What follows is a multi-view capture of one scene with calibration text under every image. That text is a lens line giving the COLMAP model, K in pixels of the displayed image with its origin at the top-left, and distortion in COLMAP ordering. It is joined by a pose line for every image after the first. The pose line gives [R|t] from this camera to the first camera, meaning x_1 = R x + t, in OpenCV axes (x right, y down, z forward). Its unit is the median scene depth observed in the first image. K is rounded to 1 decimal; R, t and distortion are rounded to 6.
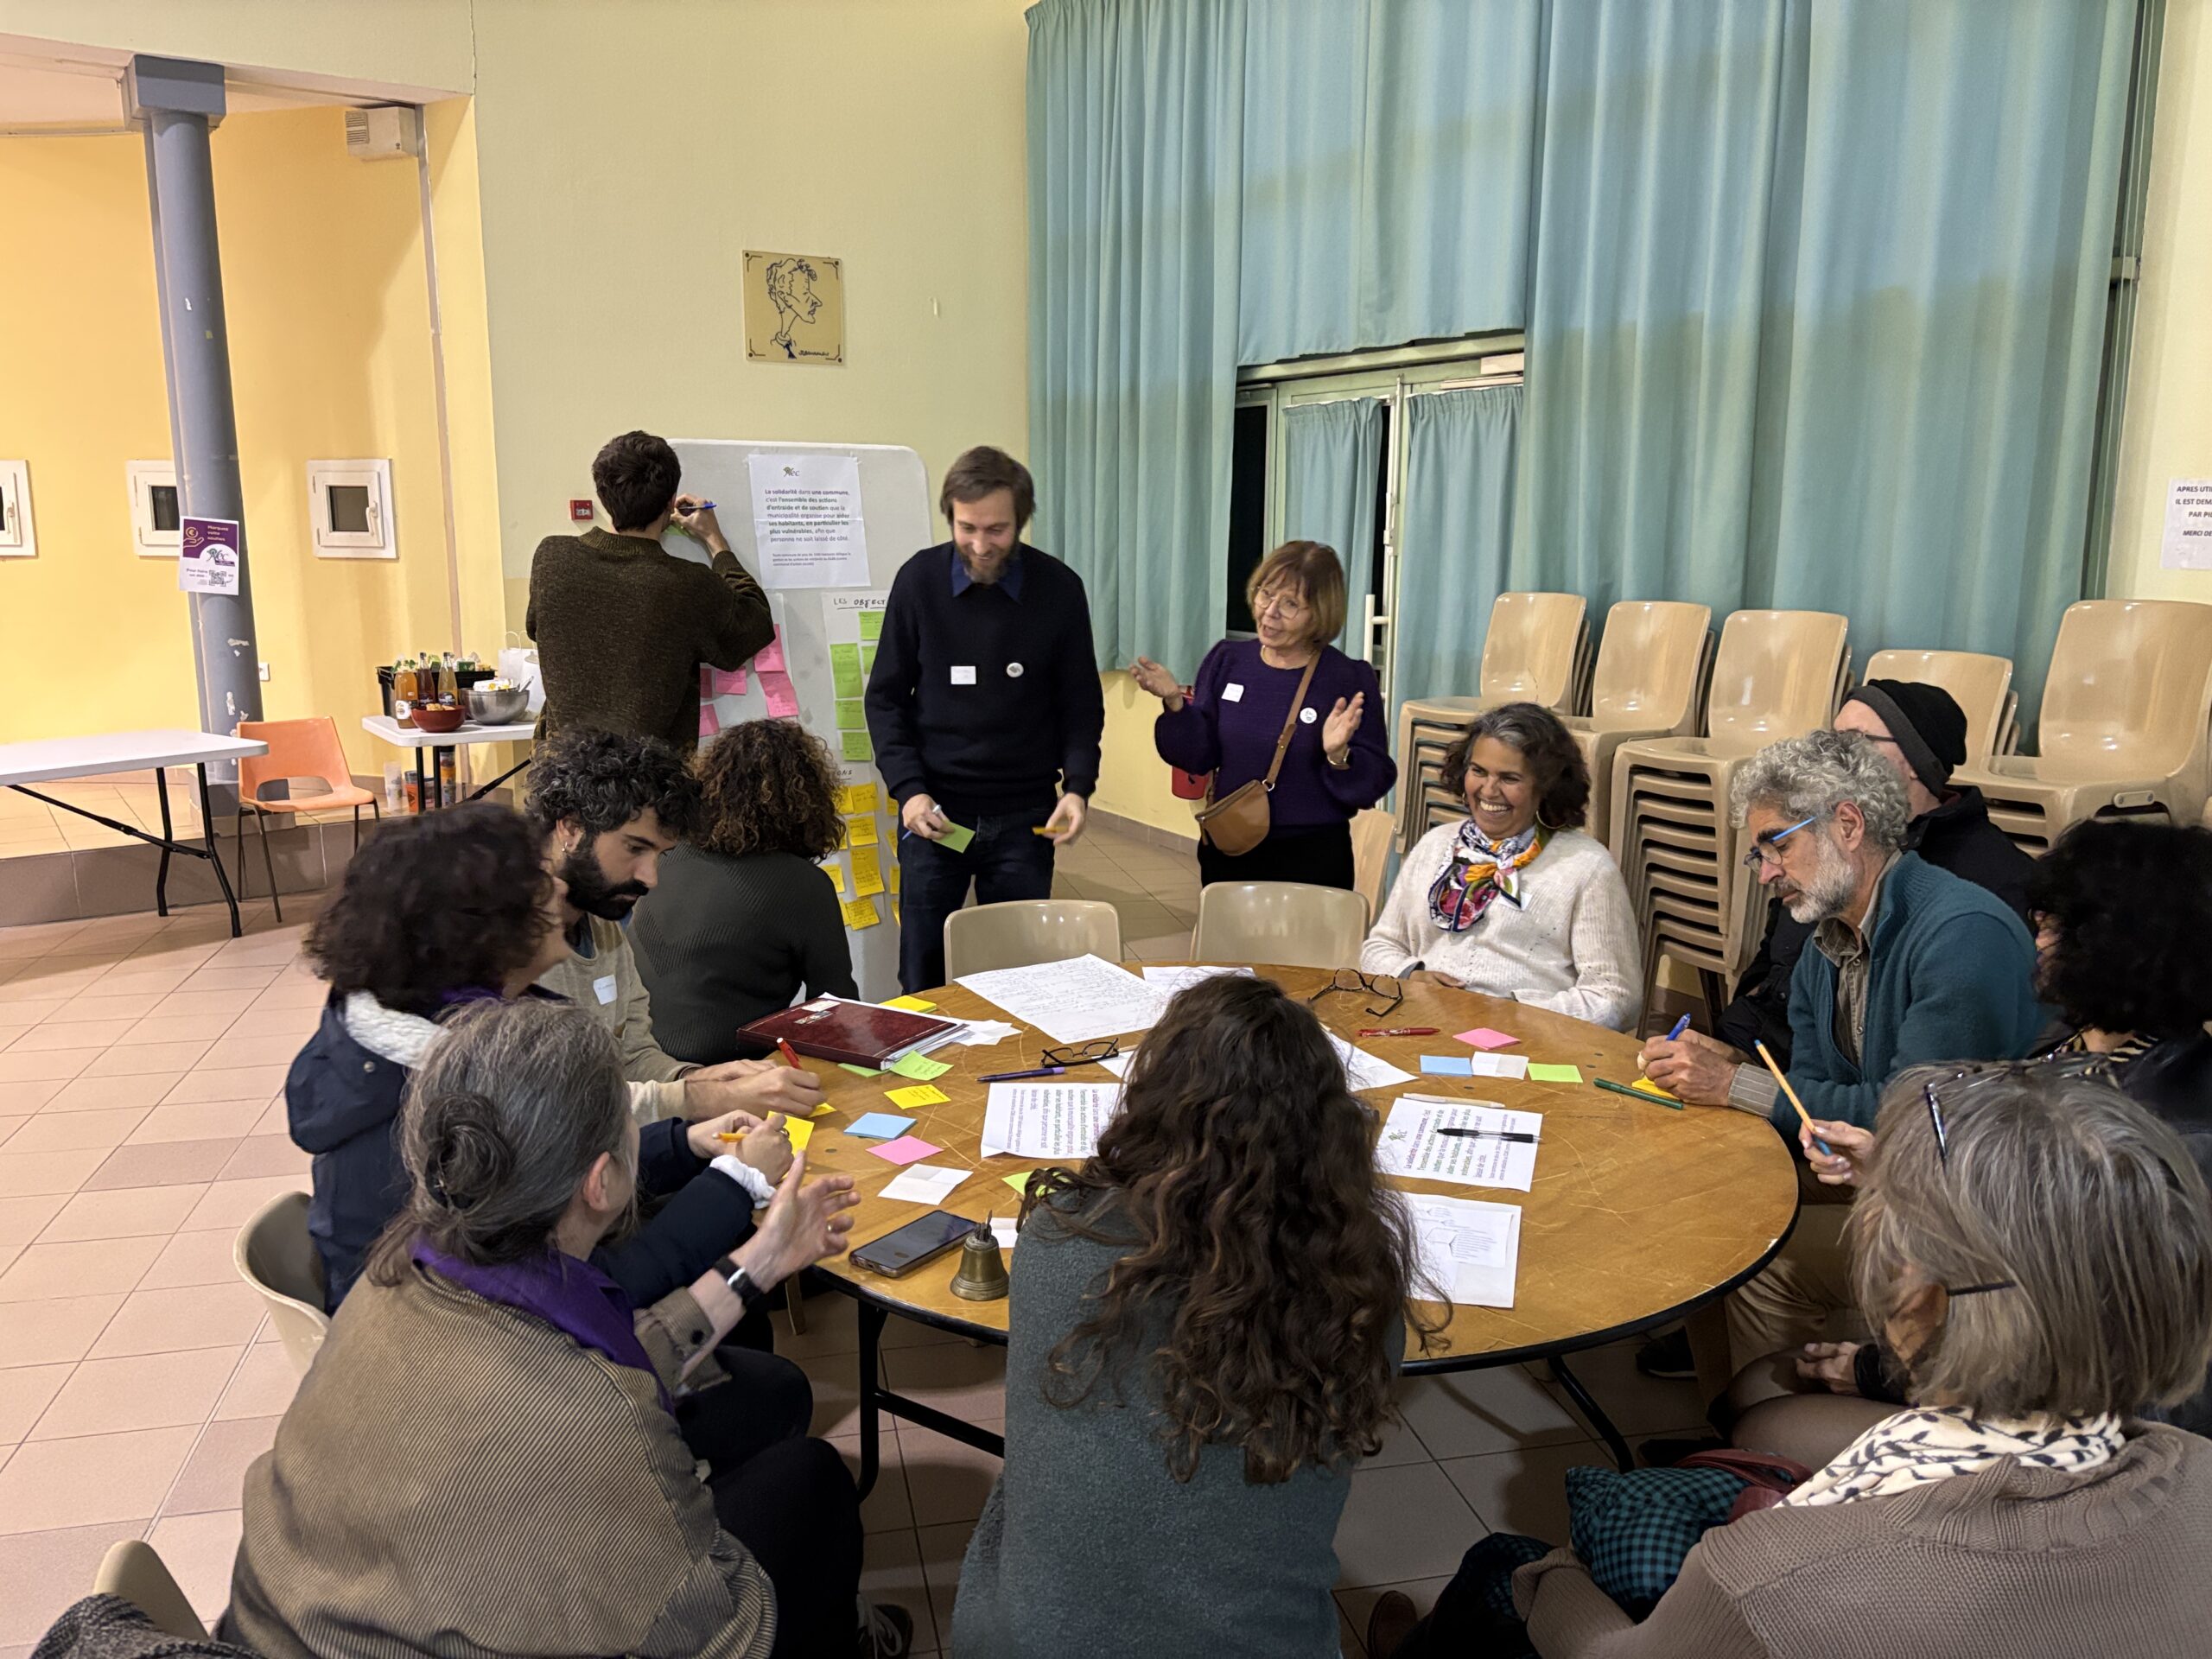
lens RADIAL K [[1661.1, 0, 1105.2], [0, 1661.1, 828.2], [0, 0, 1]] dist [0.031092, -0.000820]
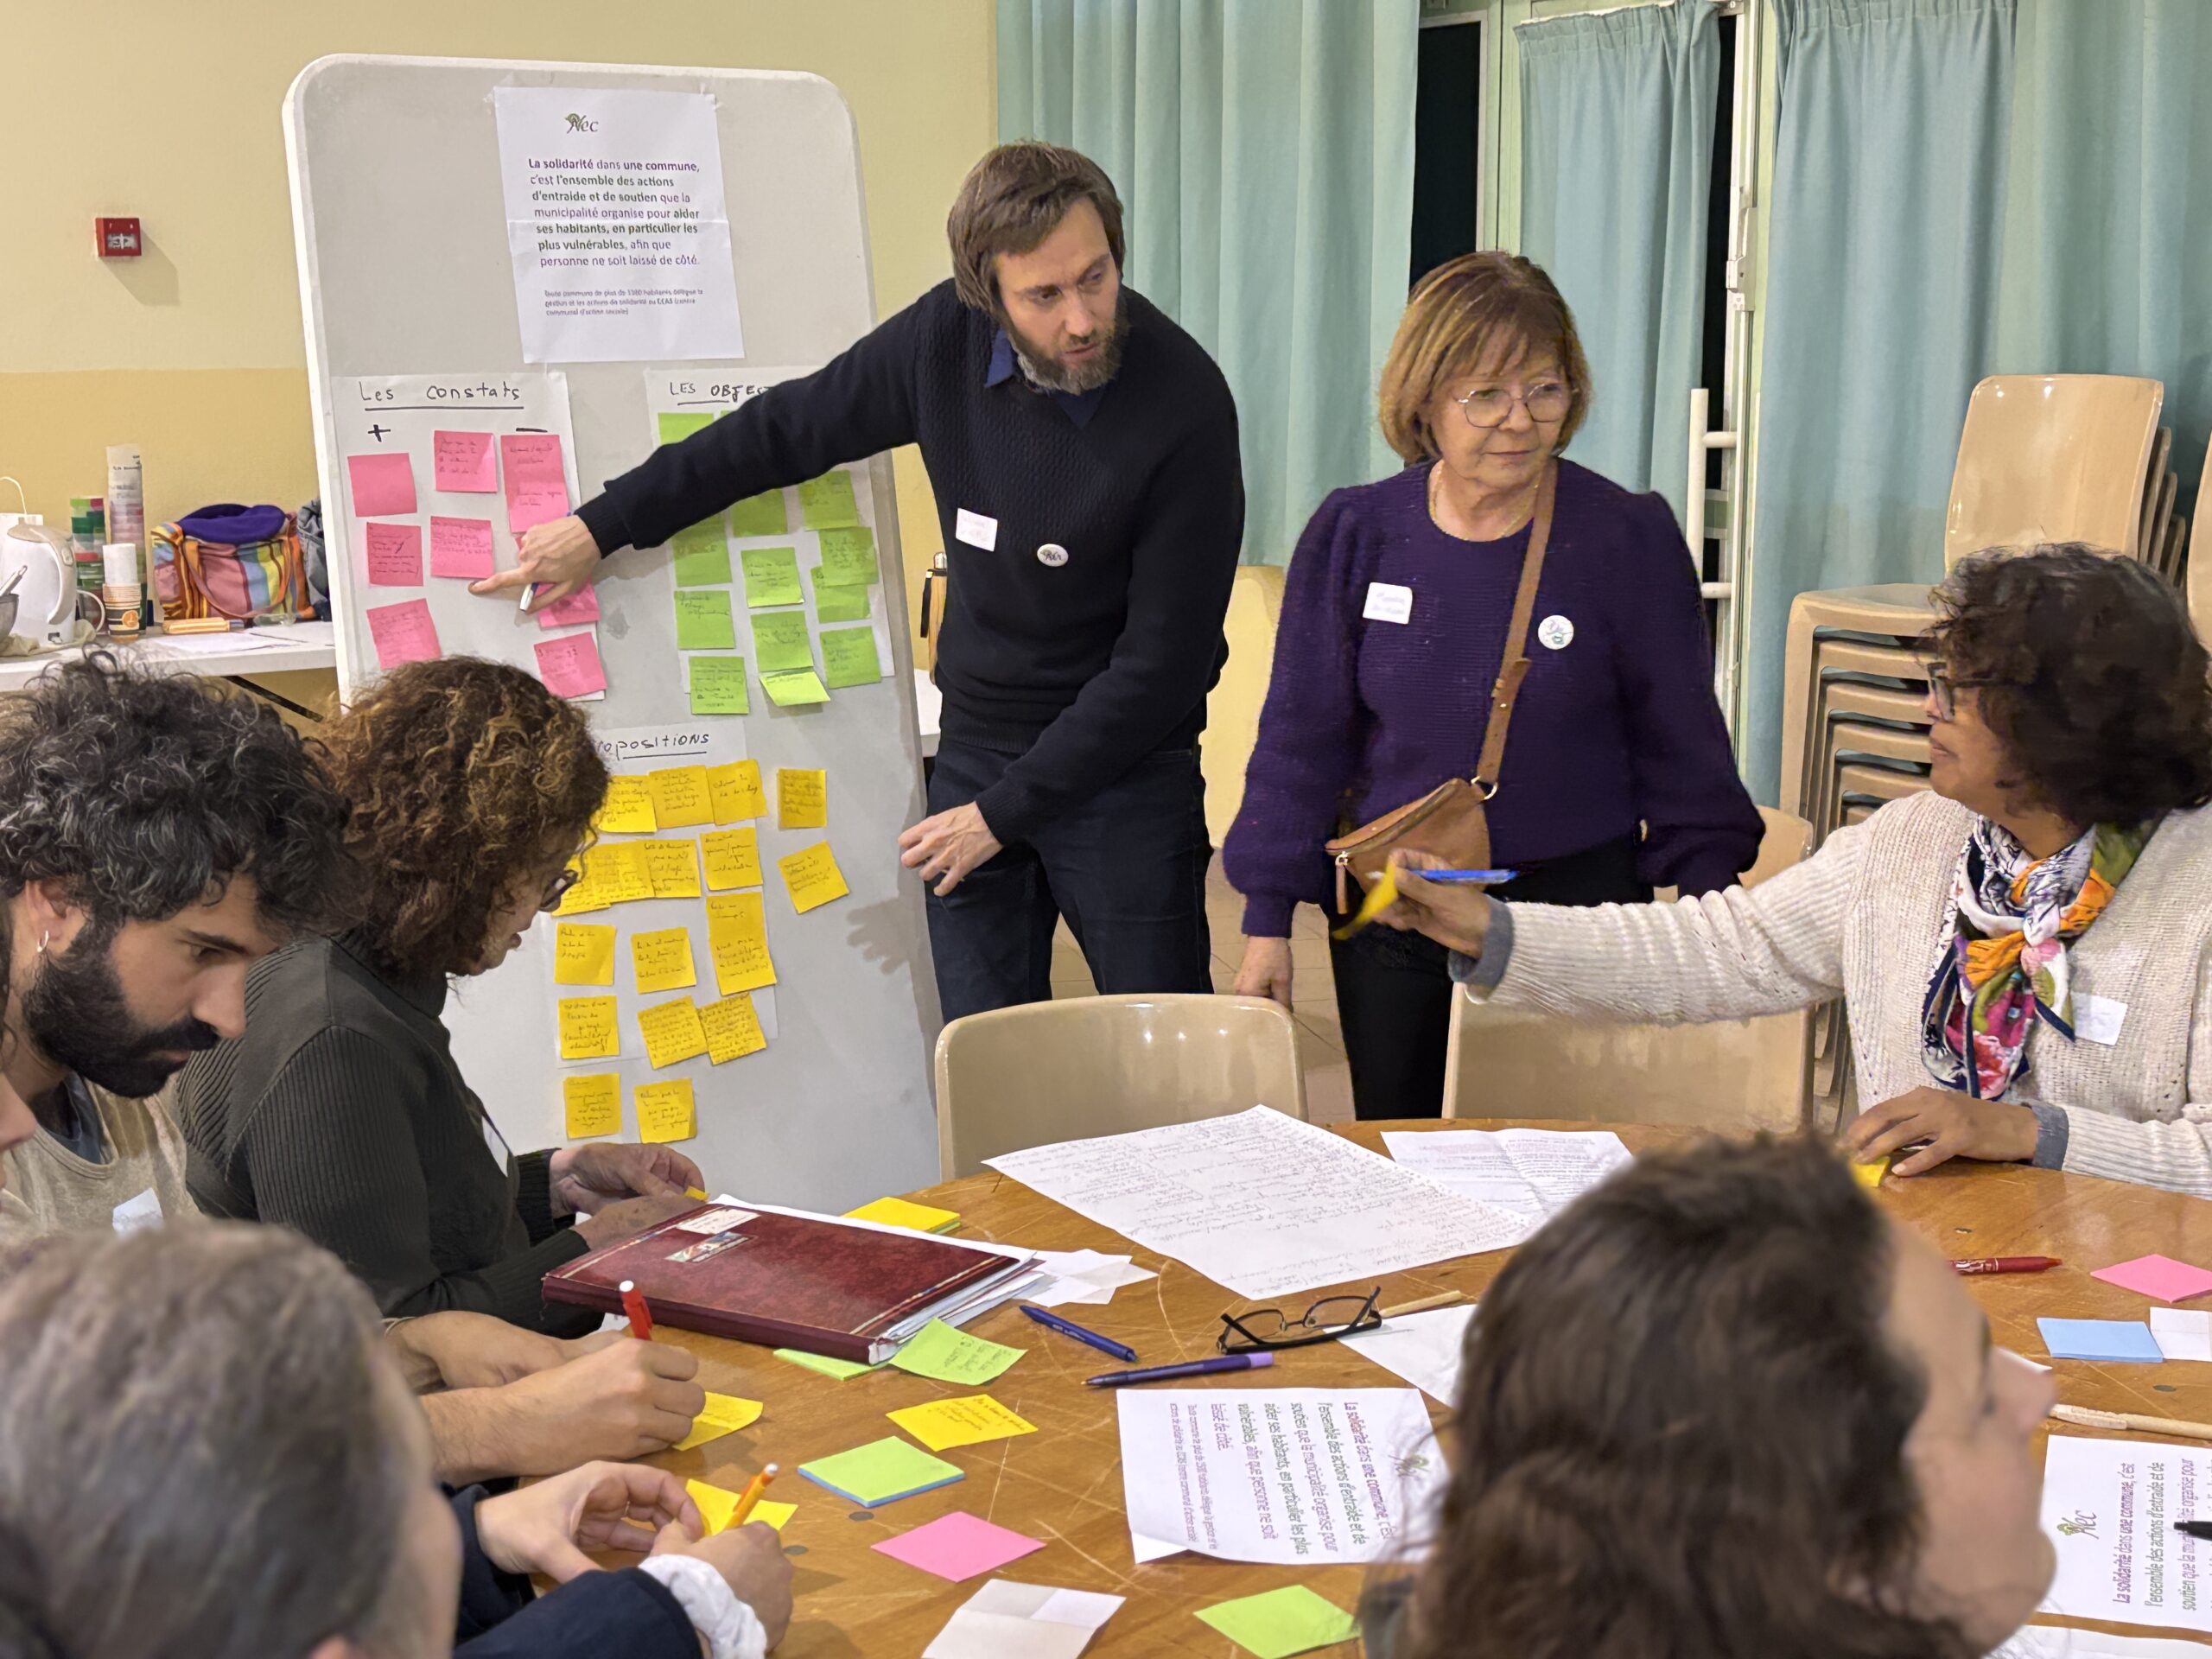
lens RADIAL K [[3158.9, 0, 1106.2], [0, 3158.9, 830.3], [0, 0, 1]] dist [0.001250, 0.000000]
pose [[0.999945, -0.009216, 0.005013, -0.068071], [0.009285, 0.999858, -0.014056, 0.012050], [-0.004883, 0.014102, 0.999889, 0.126968]]
